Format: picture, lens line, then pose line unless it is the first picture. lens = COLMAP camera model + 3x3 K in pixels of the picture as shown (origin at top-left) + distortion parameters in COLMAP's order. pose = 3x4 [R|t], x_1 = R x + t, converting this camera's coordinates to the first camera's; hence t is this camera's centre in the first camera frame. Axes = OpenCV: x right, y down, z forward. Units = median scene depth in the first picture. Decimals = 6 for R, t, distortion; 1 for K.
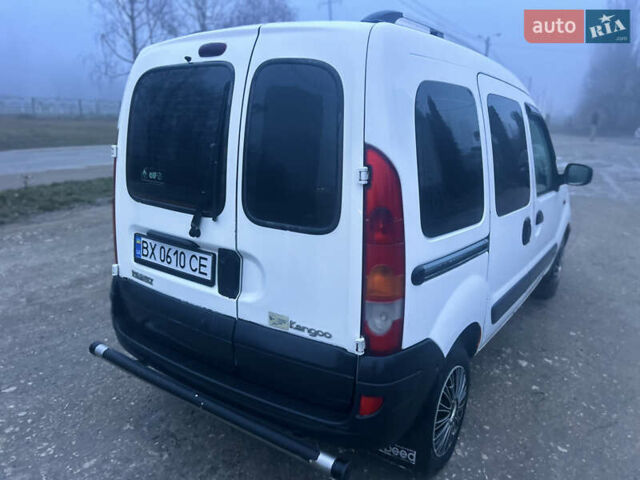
lens RADIAL K [[489.3, 0, 323.8], [0, 489.3, 238.2], [0, 0, 1]] dist [0.051023, -0.031880]
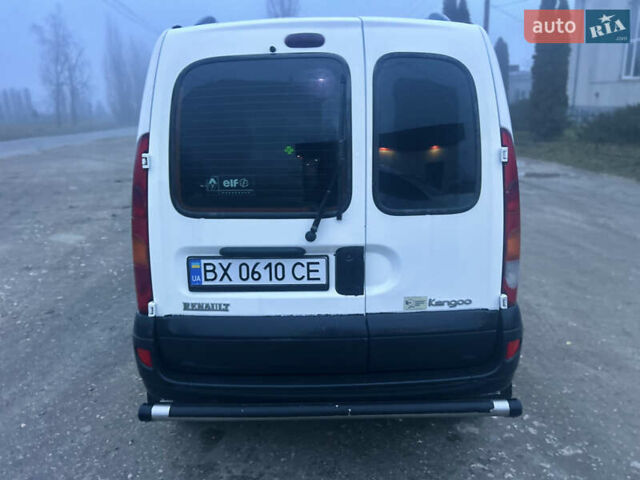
lens RADIAL K [[489.3, 0, 322.2], [0, 489.3, 239.0], [0, 0, 1]] dist [0.051023, -0.031880]
pose [[0.818299, -0.173868, 0.547866, -0.697068], [0.171897, 0.983557, 0.055389, -0.050619], [-0.548487, 0.048851, 0.834731, 0.195823]]
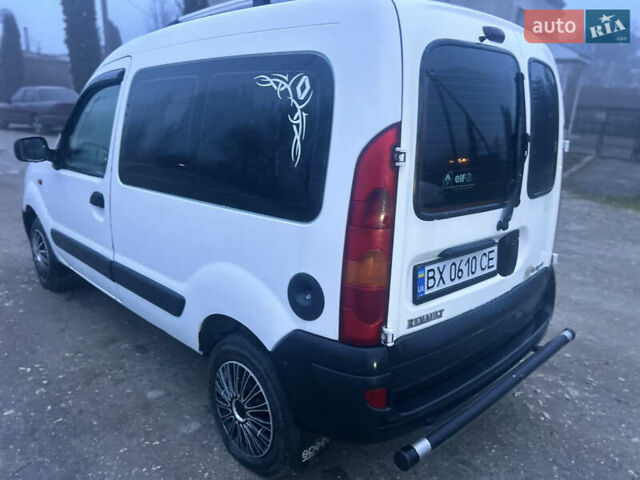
lens RADIAL K [[489.3, 0, 320.6], [0, 489.3, 239.5], [0, 0, 1]] dist [0.051023, -0.031880]
pose [[0.190710, -0.264598, 0.945313, -1.164342], [0.199586, 0.953325, 0.226576, -0.257472], [-0.961143, 0.145461, 0.234618, 1.034826]]
